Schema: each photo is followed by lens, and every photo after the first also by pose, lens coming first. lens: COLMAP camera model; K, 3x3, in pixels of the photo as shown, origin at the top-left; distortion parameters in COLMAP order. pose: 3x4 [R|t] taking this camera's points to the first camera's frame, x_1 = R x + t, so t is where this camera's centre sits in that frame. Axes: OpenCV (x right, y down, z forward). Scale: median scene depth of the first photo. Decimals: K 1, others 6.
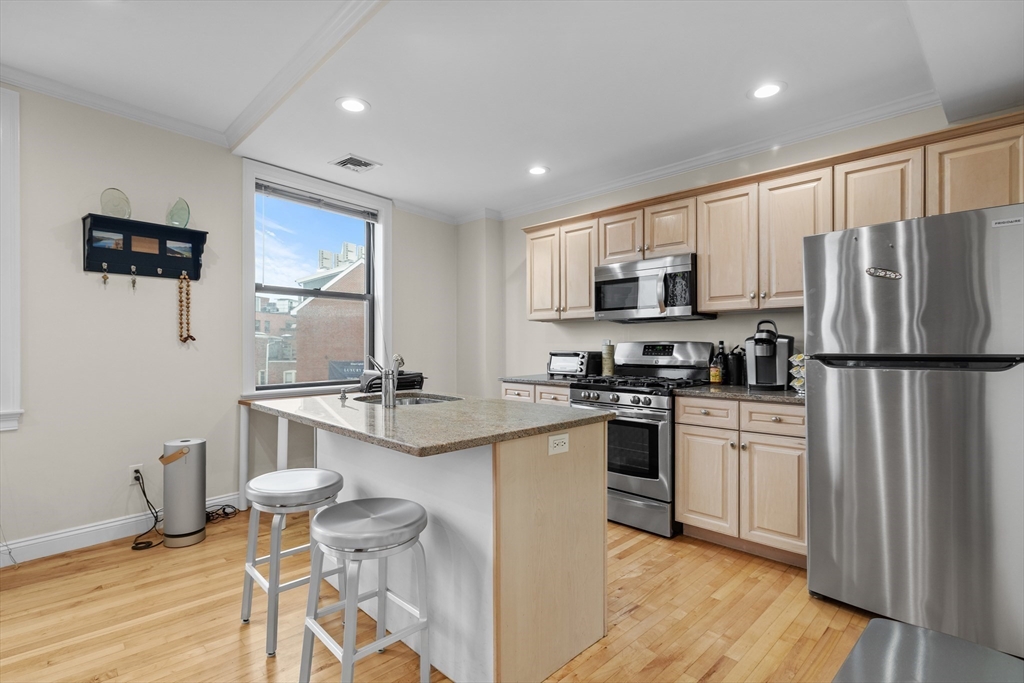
lens RADIAL K [[498.8, 0, 498.7], [0, 498.8, 345.5], [0, 0, 1]] dist [-0.009215, 0.003912]
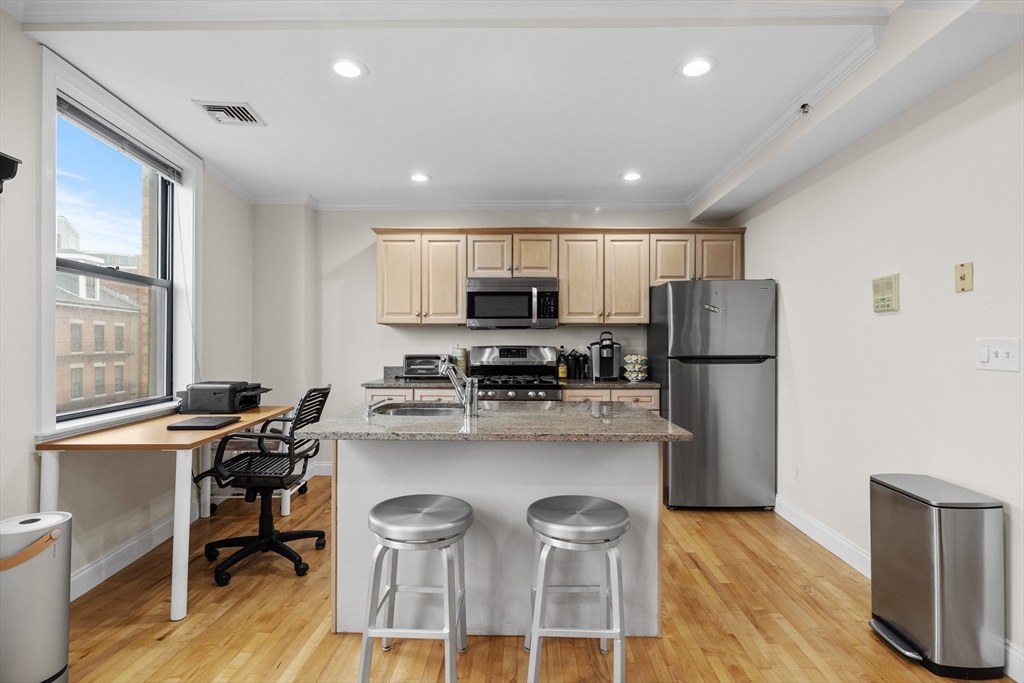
lens RADIAL K [[498.8, 0, 516.6], [0, 498.8, 343.3], [0, 0, 1]] dist [-0.009215, 0.003912]
pose [[0.696827, 0.003017, 0.717233, -0.587934], [-0.000494, 0.999993, -0.003726, -0.011133], [-0.717239, 0.002241, 0.696824, 0.173491]]
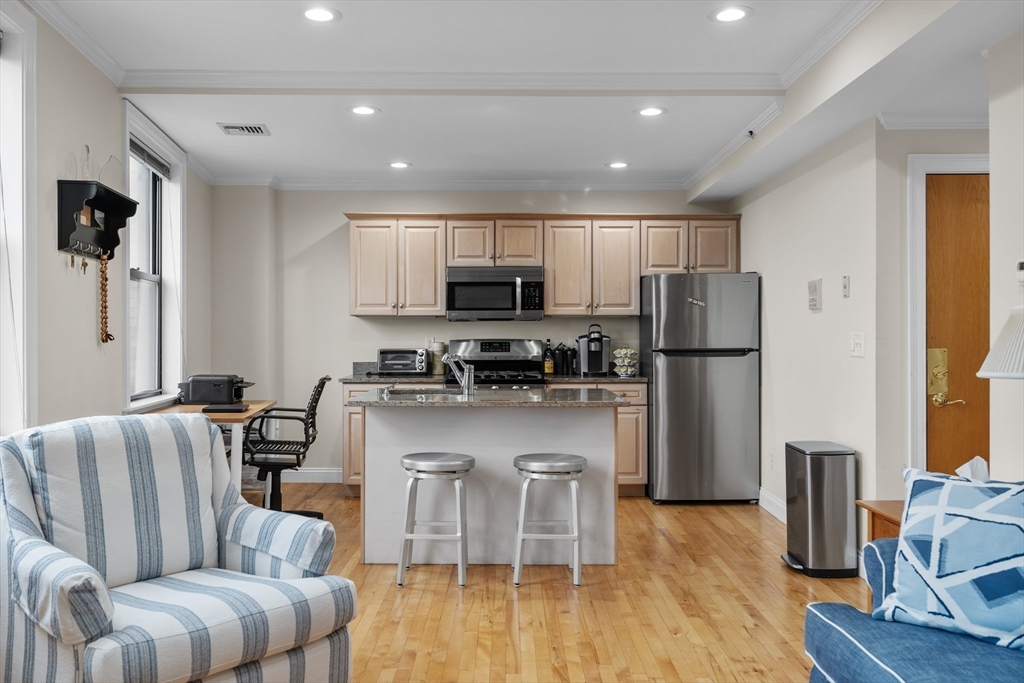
lens RADIAL K [[852.6, 0, 502.8], [0, 852.6, 341.3], [0, 0, 1]] dist [0.007596, -0.008799]
pose [[0.683350, -0.003896, 0.730080, -1.157087], [0.000938, 0.999990, 0.004458, -0.013167], [-0.730090, -0.002361, 0.683347, -0.338070]]
